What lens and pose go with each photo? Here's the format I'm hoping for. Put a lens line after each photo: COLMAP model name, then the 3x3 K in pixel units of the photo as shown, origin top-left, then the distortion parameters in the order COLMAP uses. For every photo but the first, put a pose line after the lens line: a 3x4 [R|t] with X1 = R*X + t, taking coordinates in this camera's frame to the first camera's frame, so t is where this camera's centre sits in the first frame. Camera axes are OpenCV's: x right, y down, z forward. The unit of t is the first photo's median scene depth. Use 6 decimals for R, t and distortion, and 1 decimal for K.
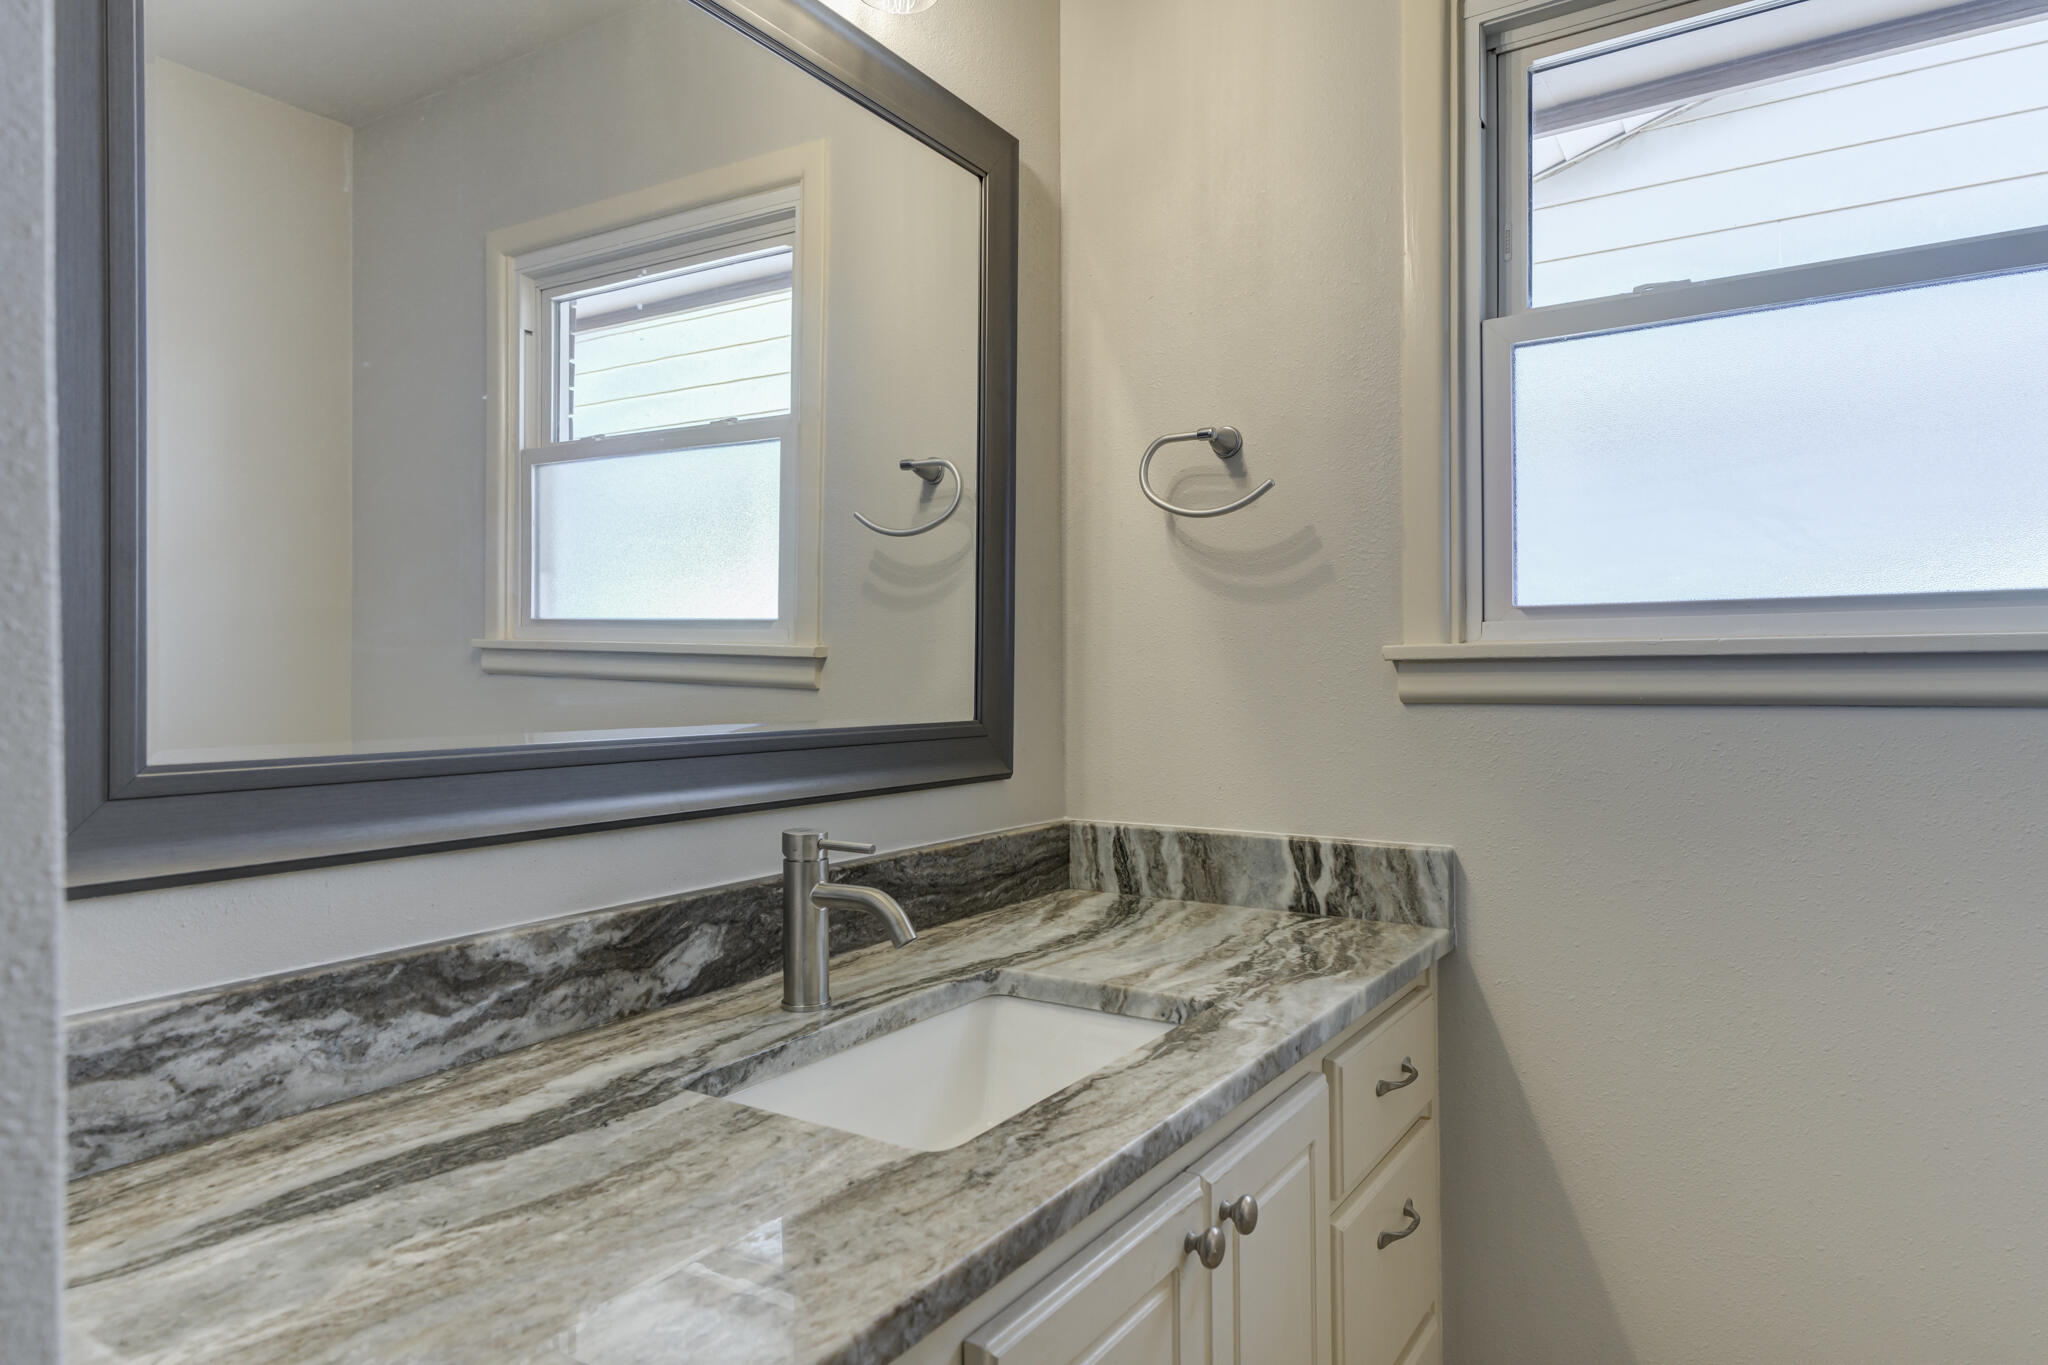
lens RADIAL K [[1187.3, 0, 1032.4], [0, 1187.3, 666.4], [0, 0, 1]] dist [0.022348, -0.001647]
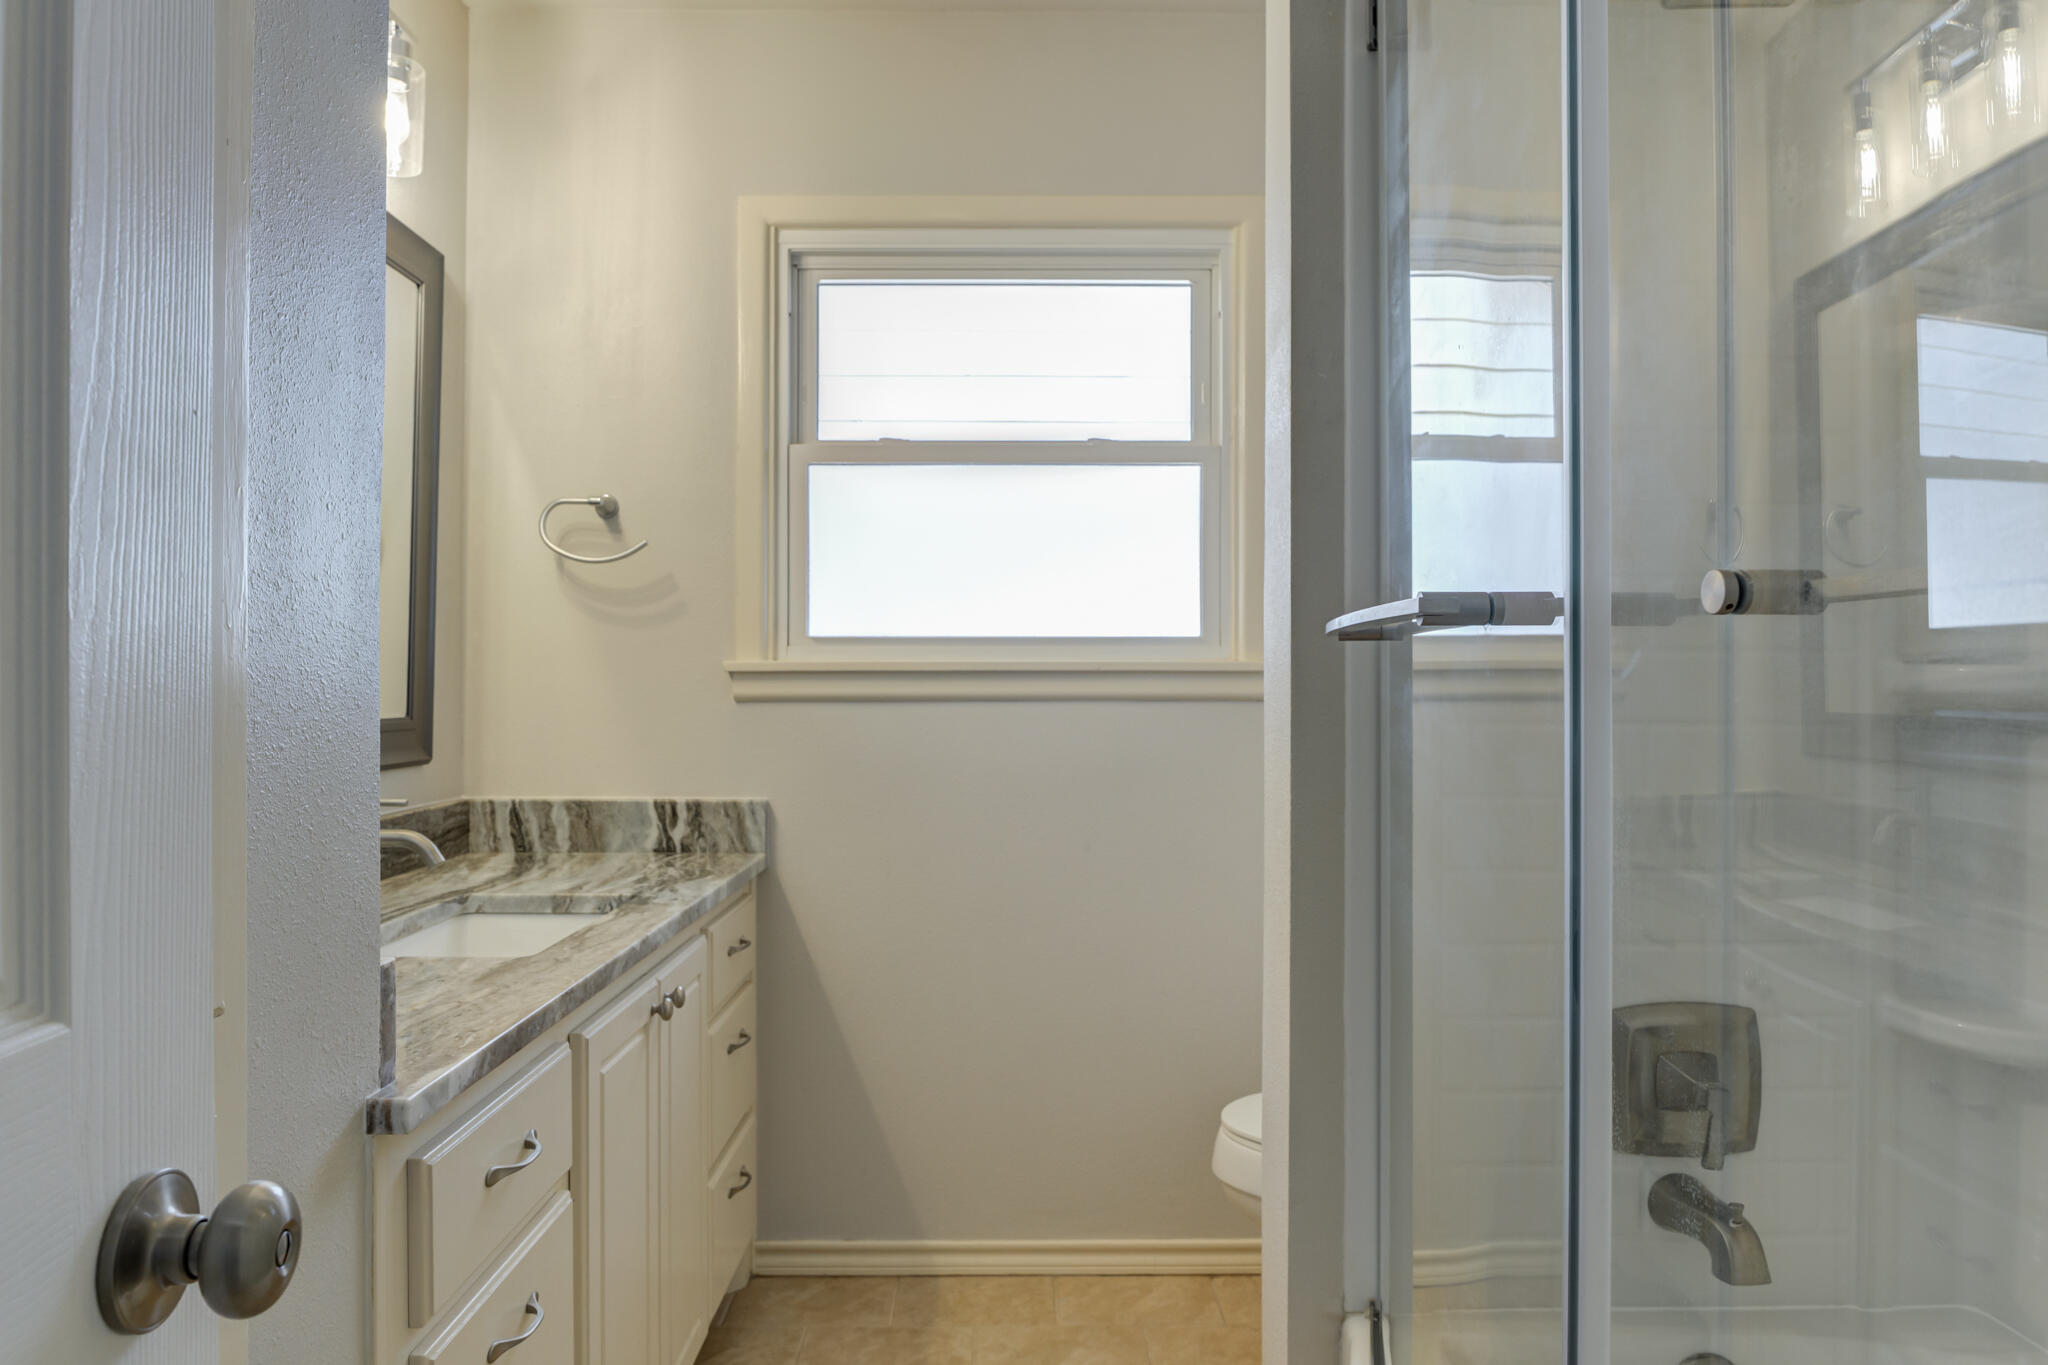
lens RADIAL K [[942.6, 0, 994.5], [0, 942.6, 680.4], [0, 0, 1]] dist [-0.001543, 0.011001]
pose [[0.828456, 0.005657, 0.560026, -0.070875], [-0.009286, 0.999950, 0.003636, -0.001745], [-0.559977, -0.008212, 0.828467, -0.127641]]
